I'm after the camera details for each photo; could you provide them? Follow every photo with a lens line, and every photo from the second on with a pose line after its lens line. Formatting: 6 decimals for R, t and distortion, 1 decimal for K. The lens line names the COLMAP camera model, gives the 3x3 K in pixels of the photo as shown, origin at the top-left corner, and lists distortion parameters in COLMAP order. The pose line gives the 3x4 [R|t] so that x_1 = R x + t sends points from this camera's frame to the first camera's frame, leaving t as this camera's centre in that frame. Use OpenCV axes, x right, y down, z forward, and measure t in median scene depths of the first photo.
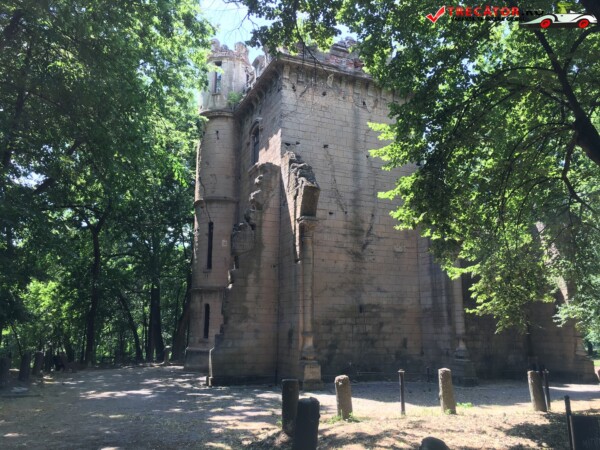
lens RADIAL K [[507.9, 0, 299.9], [0, 507.9, 224.8], [0, 0, 1]] dist [0.071457, -0.092753]
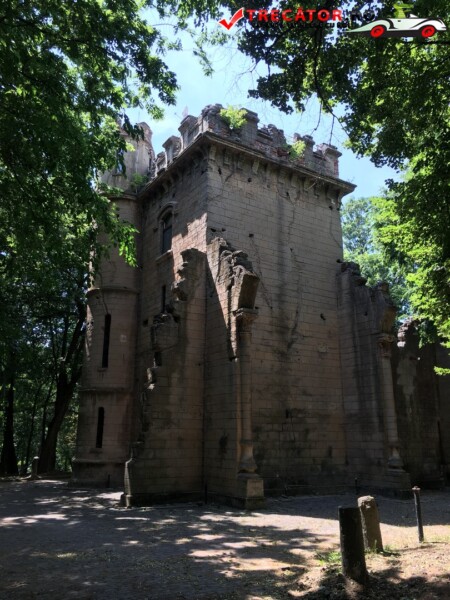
lens RADIAL K [[507.9, 0, 224.4], [0, 507.9, 297.3], [0, 0, 1]] dist [0.071457, -0.092753]
pose [[0.986212, 0.041844, 0.160107, -0.144378], [-0.031778, 0.997384, -0.064920, 0.019697], [-0.162405, 0.058937, 0.984963, 0.106909]]
